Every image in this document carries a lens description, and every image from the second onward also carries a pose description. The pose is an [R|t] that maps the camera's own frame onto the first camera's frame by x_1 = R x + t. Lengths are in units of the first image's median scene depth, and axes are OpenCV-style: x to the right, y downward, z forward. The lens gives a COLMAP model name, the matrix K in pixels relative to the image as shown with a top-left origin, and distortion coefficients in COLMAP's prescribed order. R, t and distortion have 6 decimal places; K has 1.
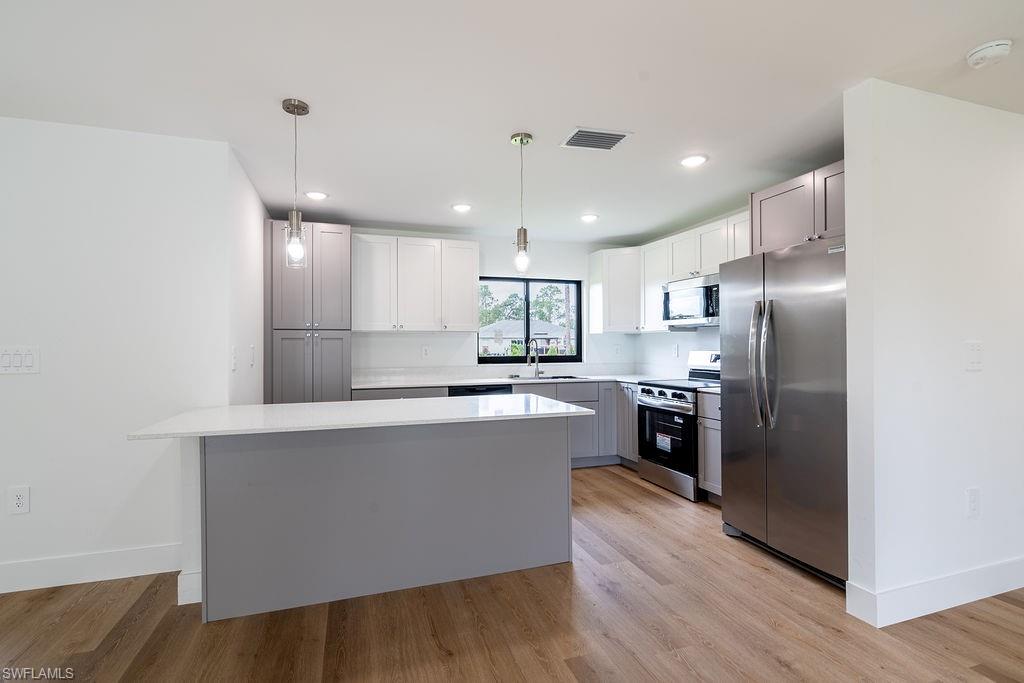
lens RADIAL K [[477.7, 0, 516.5], [0, 477.7, 341.7], [0, 0, 1]] dist [-0.002608, 0.000643]
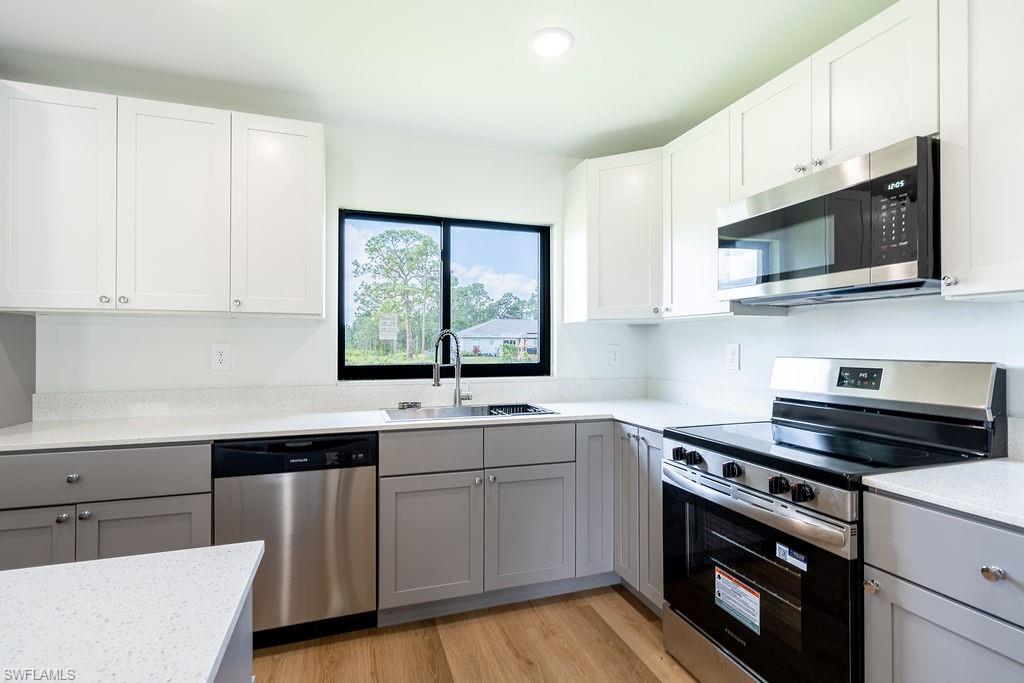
lens RADIAL K [[477.7, 0, 512.2], [0, 477.7, 342.9], [0, 0, 1]] dist [-0.002608, 0.000643]
pose [[0.999987, 0.005022, -0.001234, 0.125935], [-0.005018, 0.999983, 0.002827, 0.005266], [0.001248, -0.002821, 0.999995, 0.608935]]
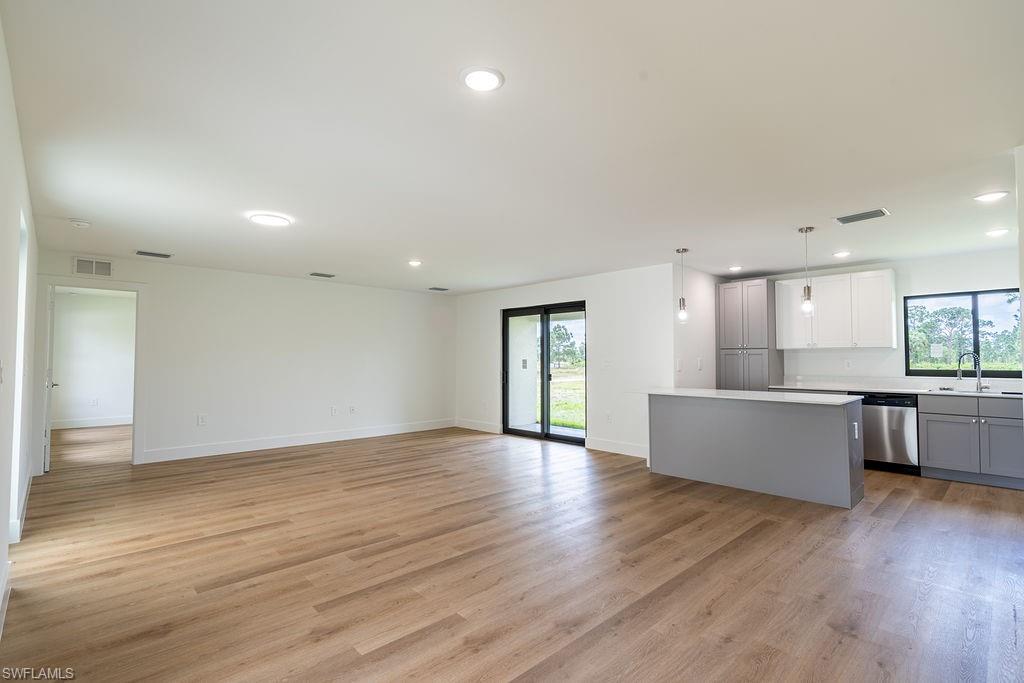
lens RADIAL K [[477.7, 0, 503.1], [0, 477.7, 338.3], [0, 0, 1]] dist [-0.002608, 0.000643]
pose [[0.407513, -0.034707, -0.912540, 0.672248], [0.004822, 0.999345, -0.035855, -0.007478], [0.913187, 0.010211, 0.407413, -0.365698]]
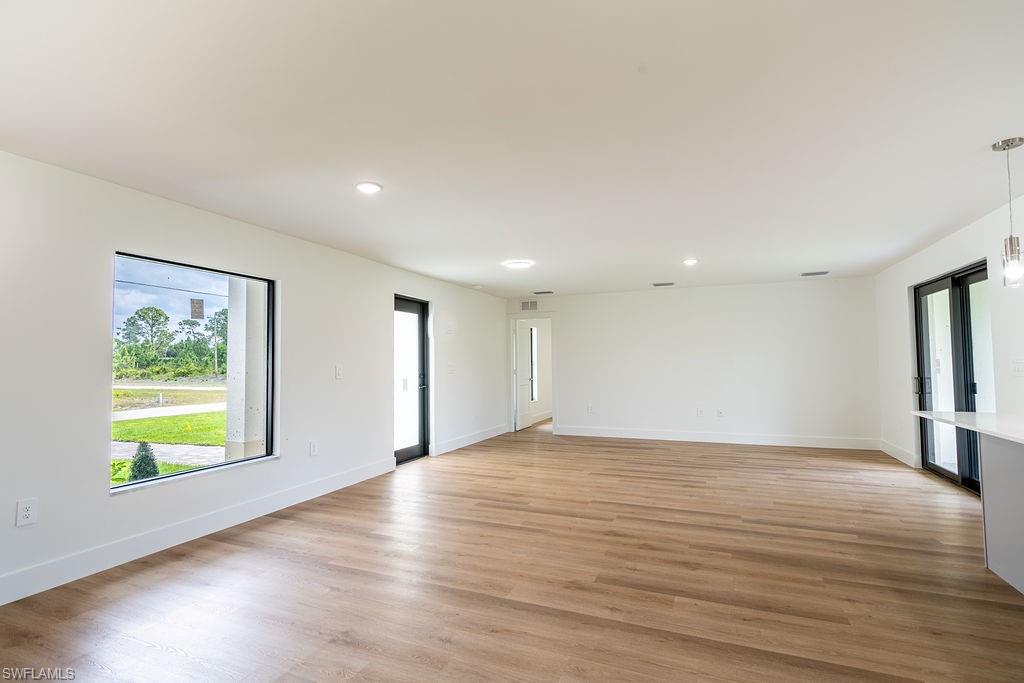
lens RADIAL K [[477.7, 0, 505.1], [0, 477.7, 346.9], [0, 0, 1]] dist [-0.002608, 0.000643]
pose [[-0.672961, -0.011372, -0.739591, 0.640295], [0.022922, 0.999081, -0.036219, -0.003685], [0.739323, -0.041326, -0.672081, 0.472959]]
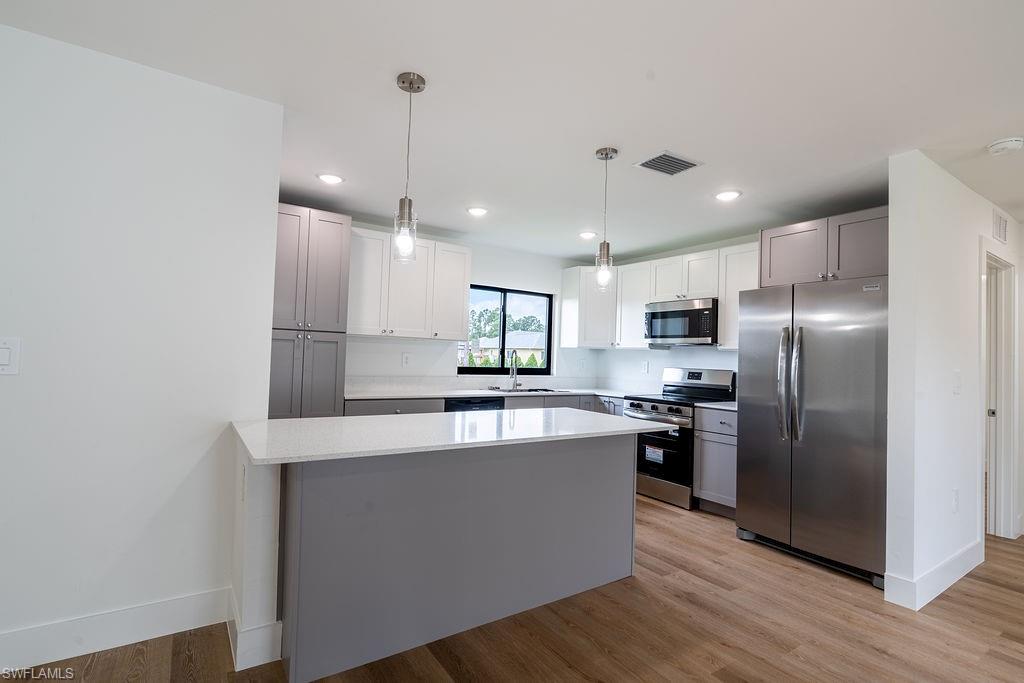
lens RADIAL K [[477.7, 0, 517.1], [0, 477.7, 344.0], [0, 0, 1]] dist [-0.002608, 0.000643]
pose [[0.964034, 0.045001, 0.261942, -0.268098], [-0.040614, 0.998930, -0.022139, 0.002718], [-0.262658, 0.010705, 0.964830, 0.056380]]
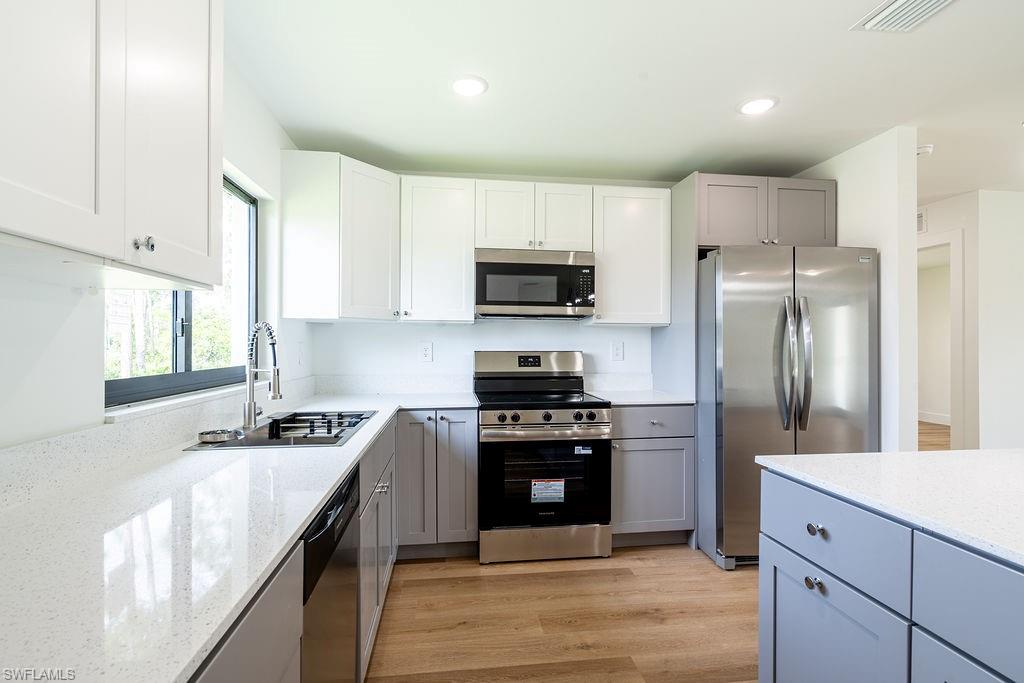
lens RADIAL K [[477.7, 0, 507.1], [0, 477.7, 342.7], [0, 0, 1]] dist [-0.002608, 0.000643]
pose [[0.204565, 0.010008, 0.978802, -0.345903], [-0.010984, 0.999908, -0.007928, 0.012000], [-0.978791, -0.009130, 0.204656, 0.908299]]
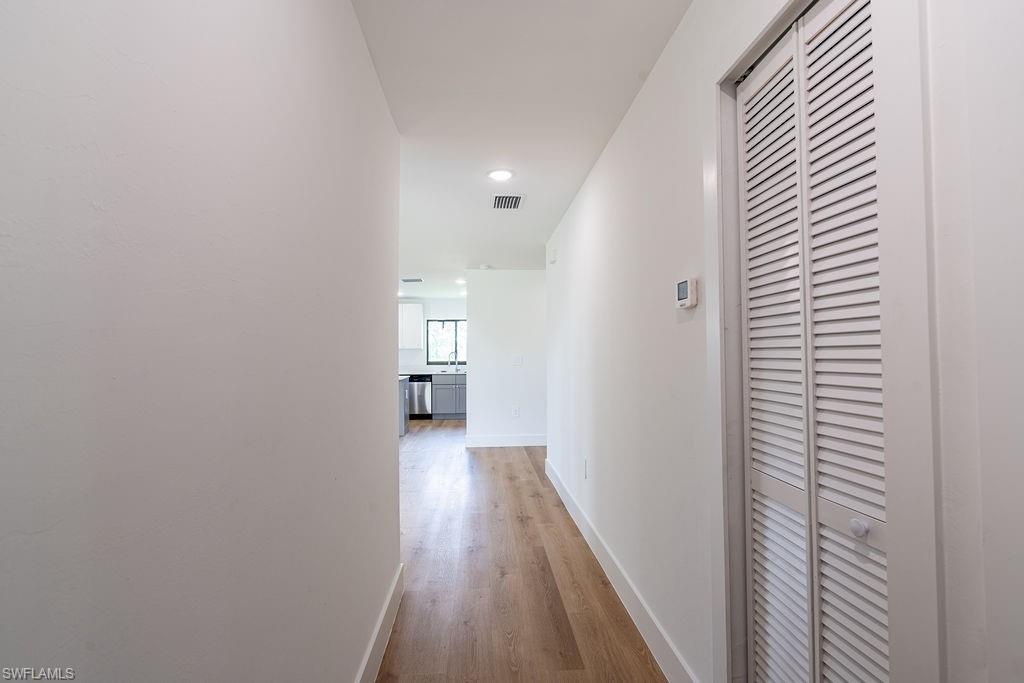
lens RADIAL K [[477.7, 0, 511.7], [0, 477.7, 349.9], [0, 0, 1]] dist [-0.002608, 0.000643]
pose [[0.964949, -0.006258, -0.262361, 0.925592], [0.006539, 0.999979, 0.000197, -0.017670], [0.262354, -0.001906, 0.964970, -0.939521]]
